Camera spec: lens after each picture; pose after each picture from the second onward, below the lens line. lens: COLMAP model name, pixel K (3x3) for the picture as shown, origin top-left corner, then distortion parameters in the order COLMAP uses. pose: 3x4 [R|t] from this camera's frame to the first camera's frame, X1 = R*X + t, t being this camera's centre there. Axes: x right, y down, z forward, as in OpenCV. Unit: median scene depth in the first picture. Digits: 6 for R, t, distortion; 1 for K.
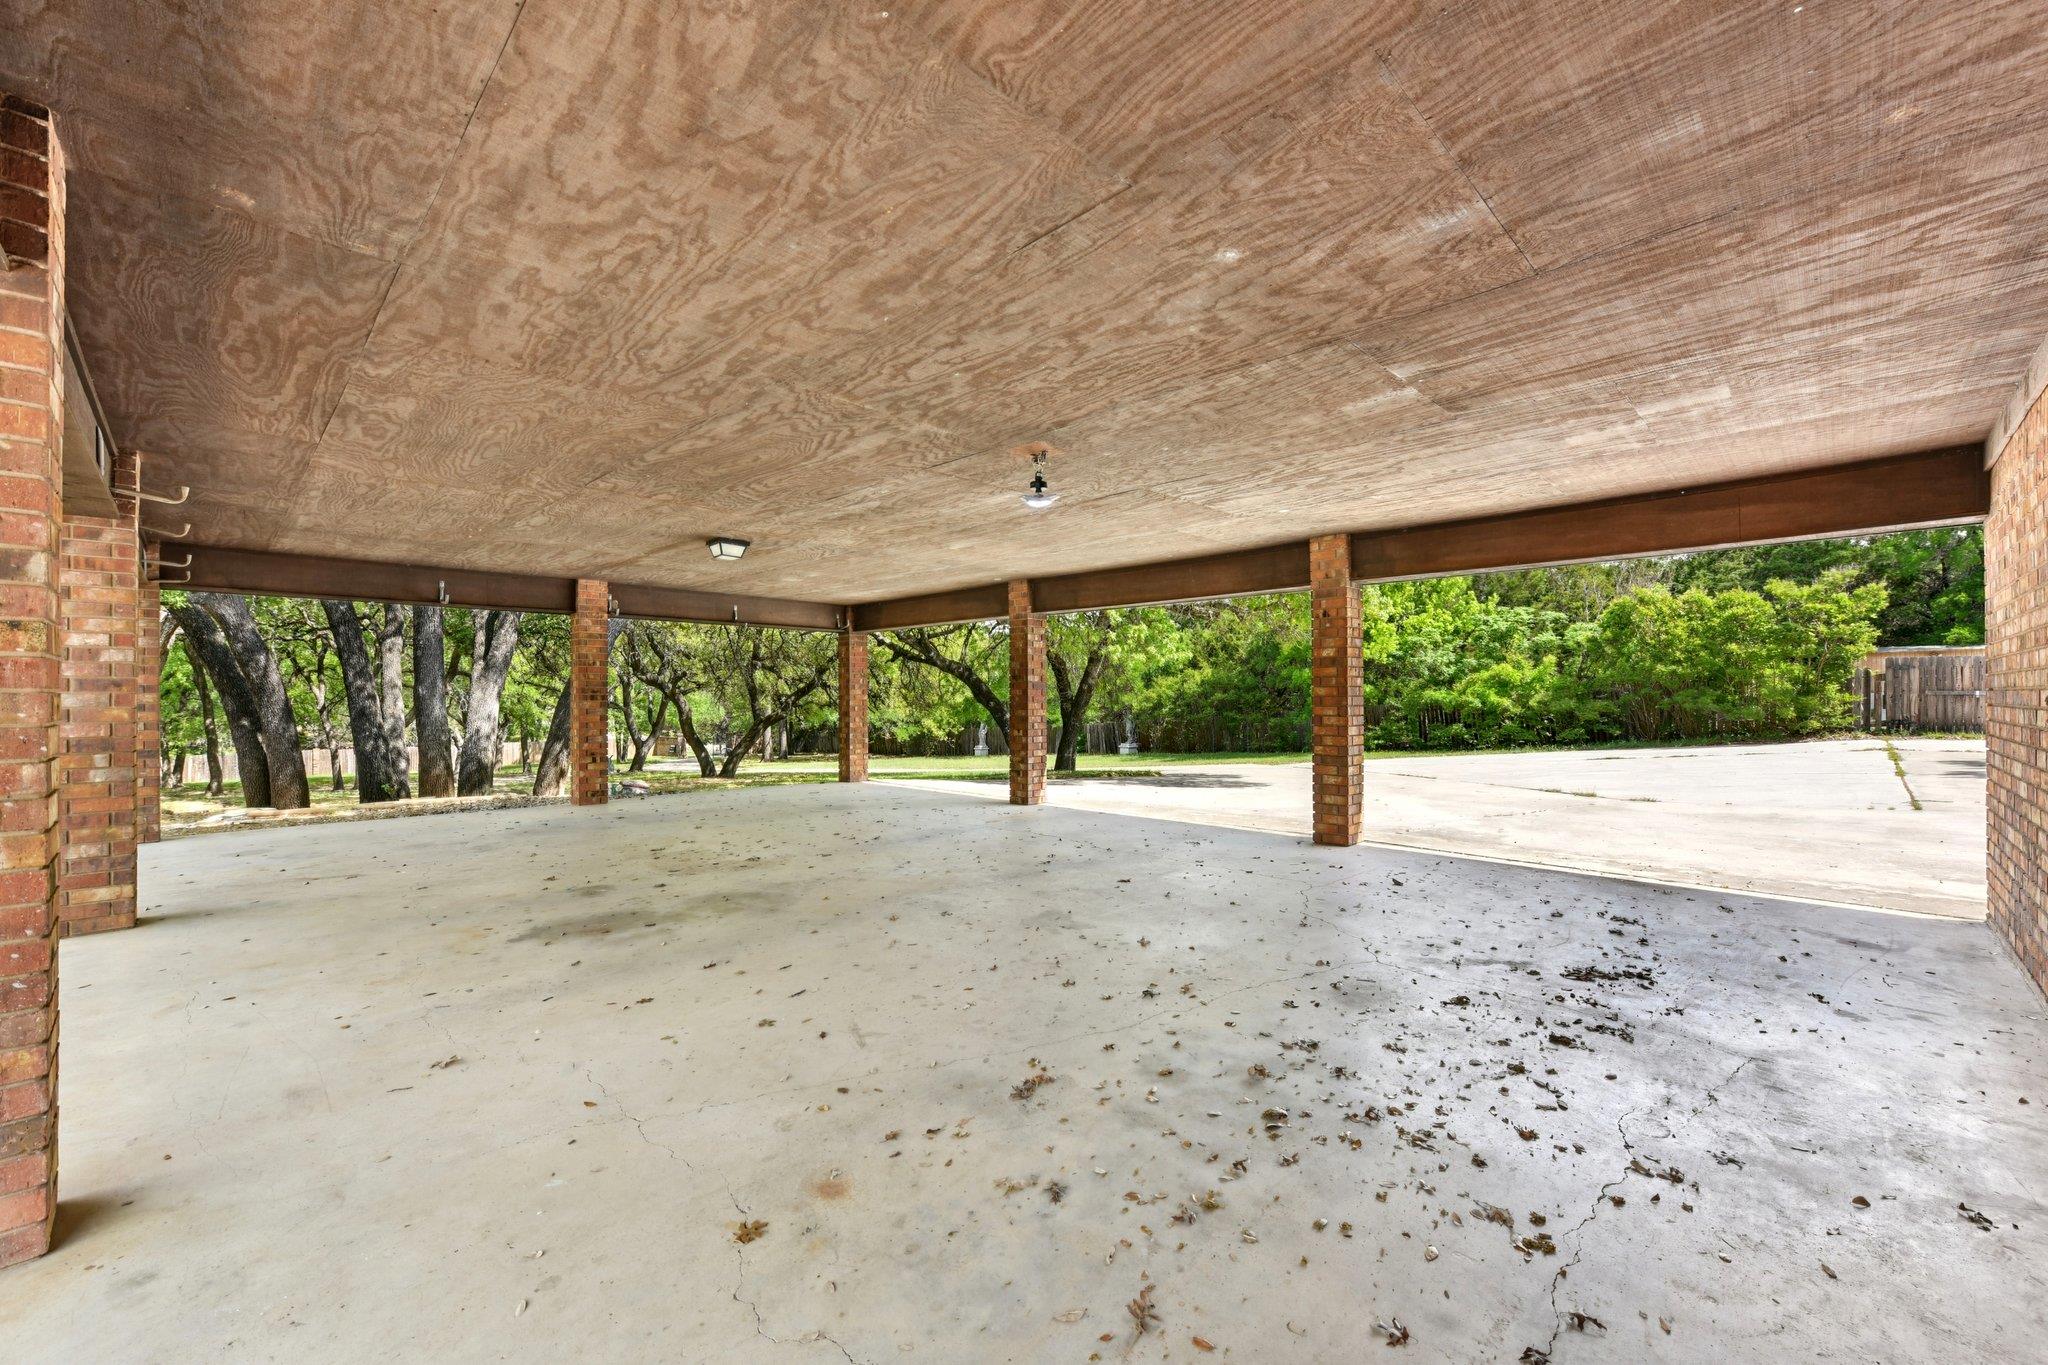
lens RADIAL K [[817.5, 0, 1037.8], [0, 817.5, 690.7], [0, 0, 1]] dist [-0.000044, 0.000192]
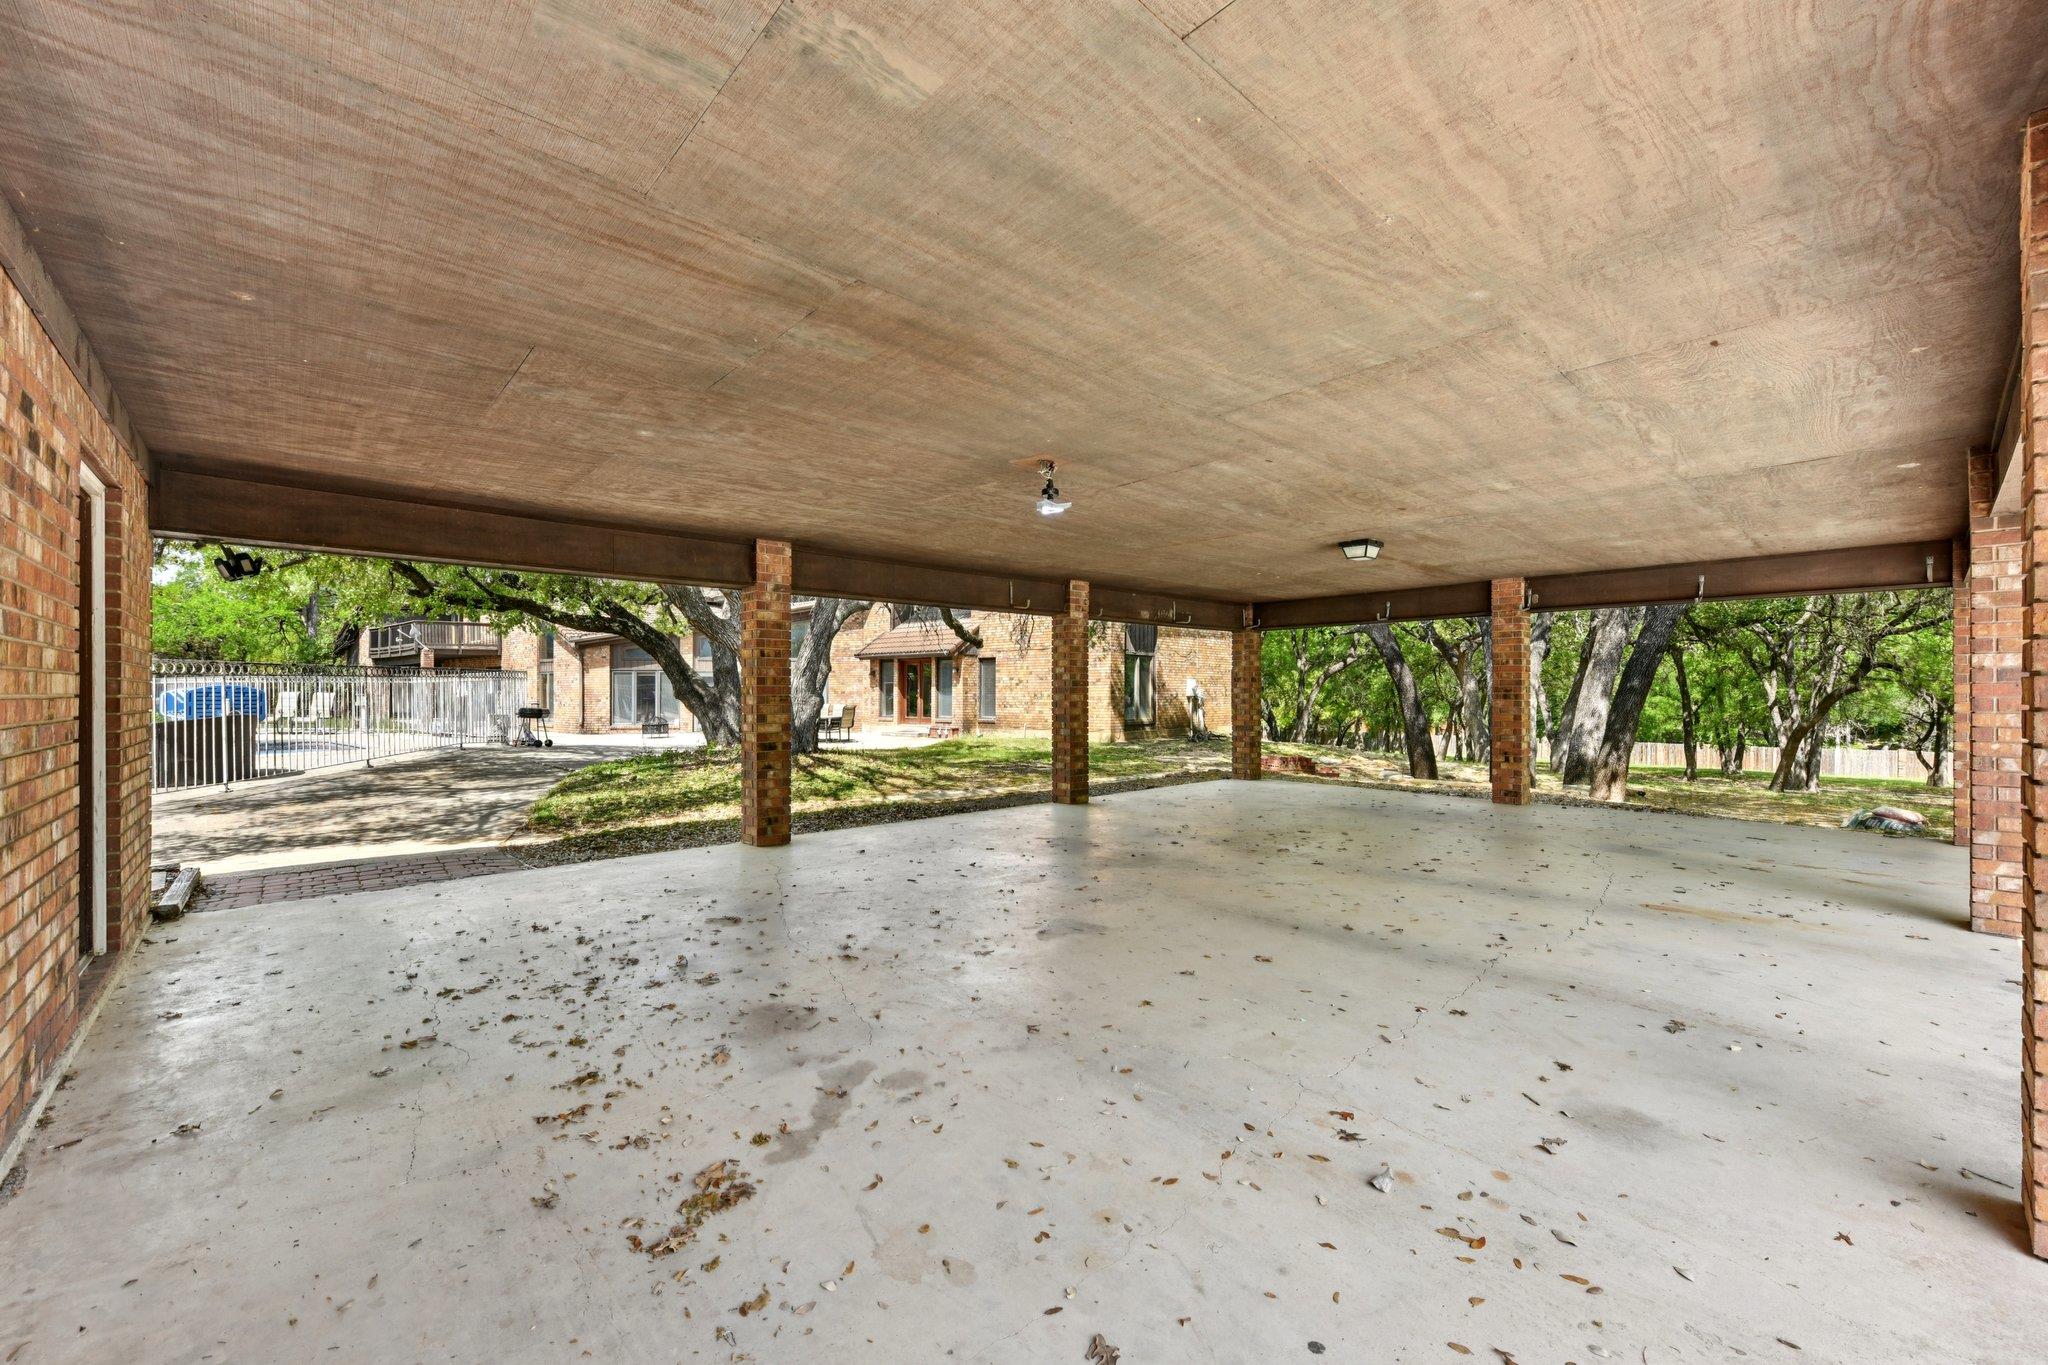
lens RADIAL K [[817.5, 0, 1040.4], [0, 817.5, 691.3], [0, 0, 1]] dist [-0.000044, 0.000192]
pose [[-0.047407, -0.000491, -0.998876, 1.606829], [0.007598, 0.999971, -0.000852, -0.003594], [0.998847, -0.007630, -0.047401, 1.629146]]
